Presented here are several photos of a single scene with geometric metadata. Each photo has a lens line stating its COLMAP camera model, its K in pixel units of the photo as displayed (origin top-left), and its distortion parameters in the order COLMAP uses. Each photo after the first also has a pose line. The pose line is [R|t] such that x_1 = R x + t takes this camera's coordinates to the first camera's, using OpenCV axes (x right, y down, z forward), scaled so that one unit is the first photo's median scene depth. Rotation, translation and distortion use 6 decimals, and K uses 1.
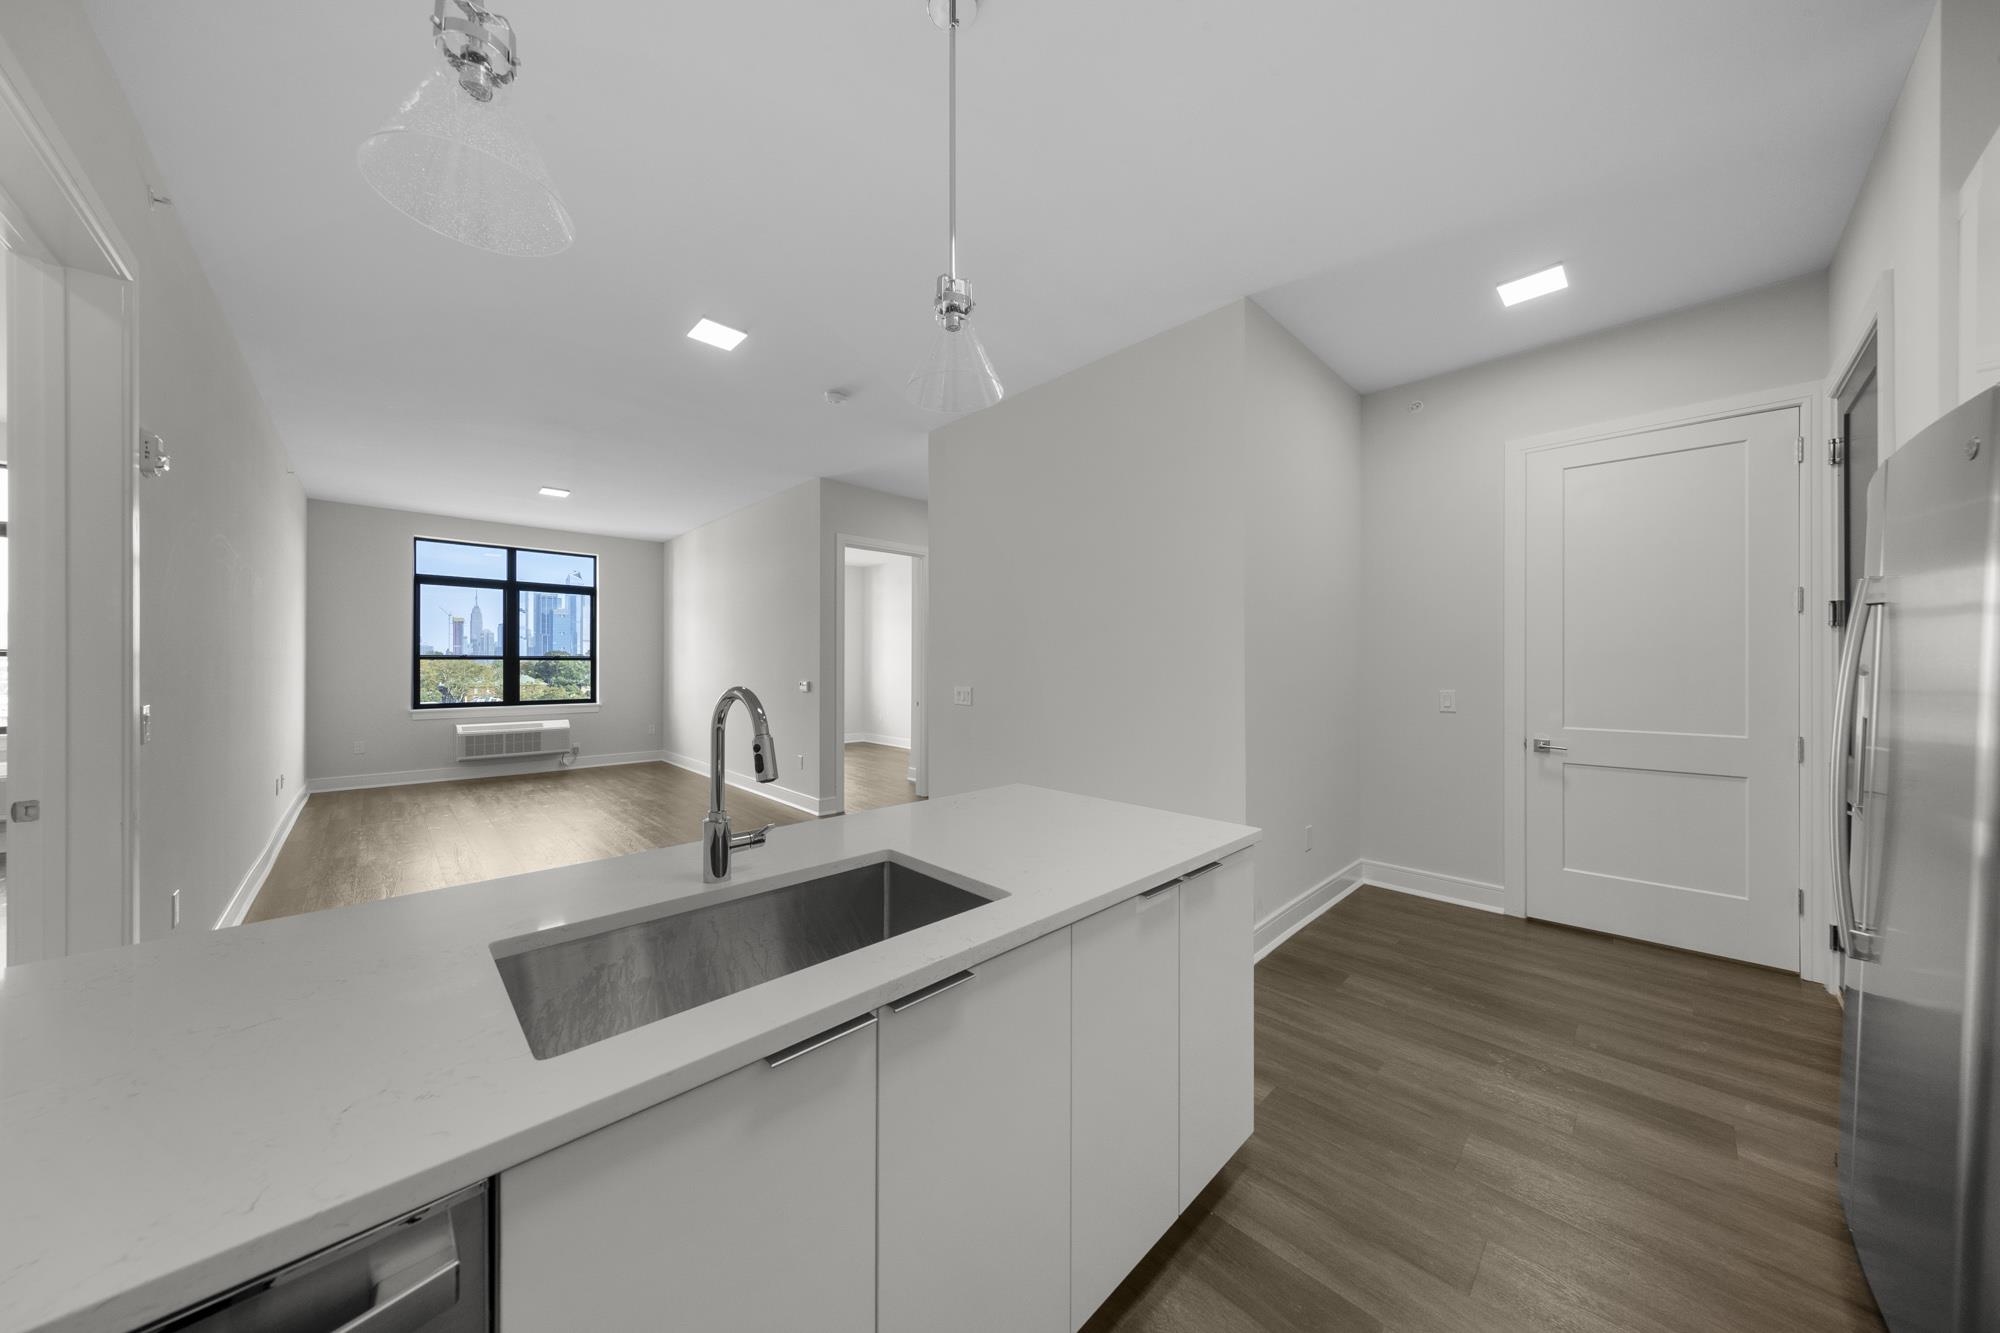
lens RADIAL K [[638.6, 0, 1000.0], [0, 638.6, 666.5], [0, 0, 1]] dist [-0.027083, -0.000023]
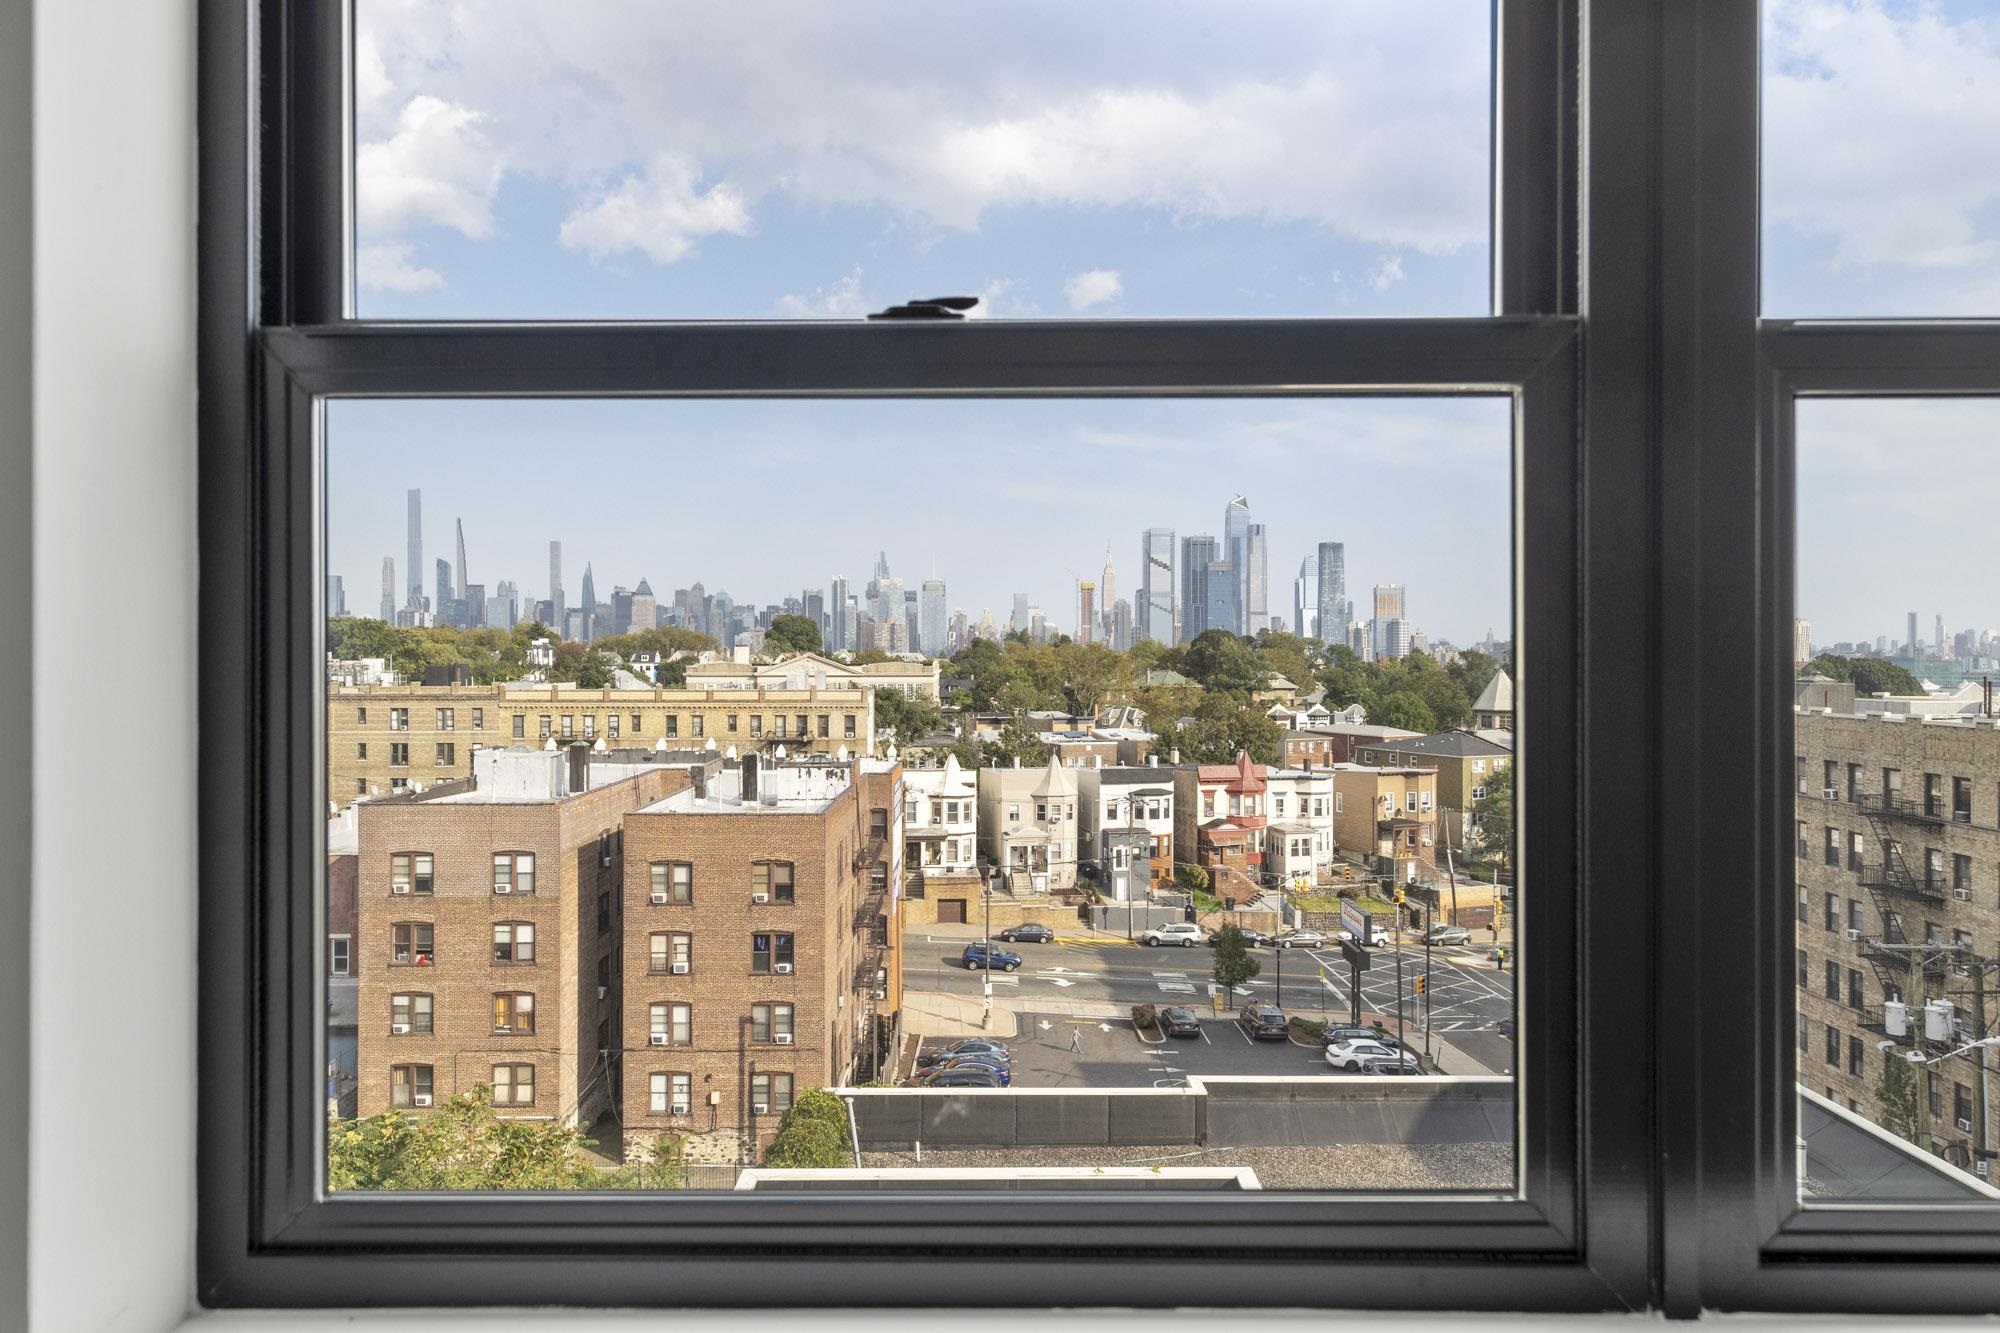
lens RADIAL K [[1279.9, 0, 1000.0], [0, 1279.9, 666.5], [0, 0, 1]] dist [-0.000056, -0.000029]
pose [[0.709586, 0.004309, -0.704605, -0.804889], [0.000970, 0.999974, 0.007092, 0.013609], [0.704618, -0.005716, 0.709564, 0.959034]]
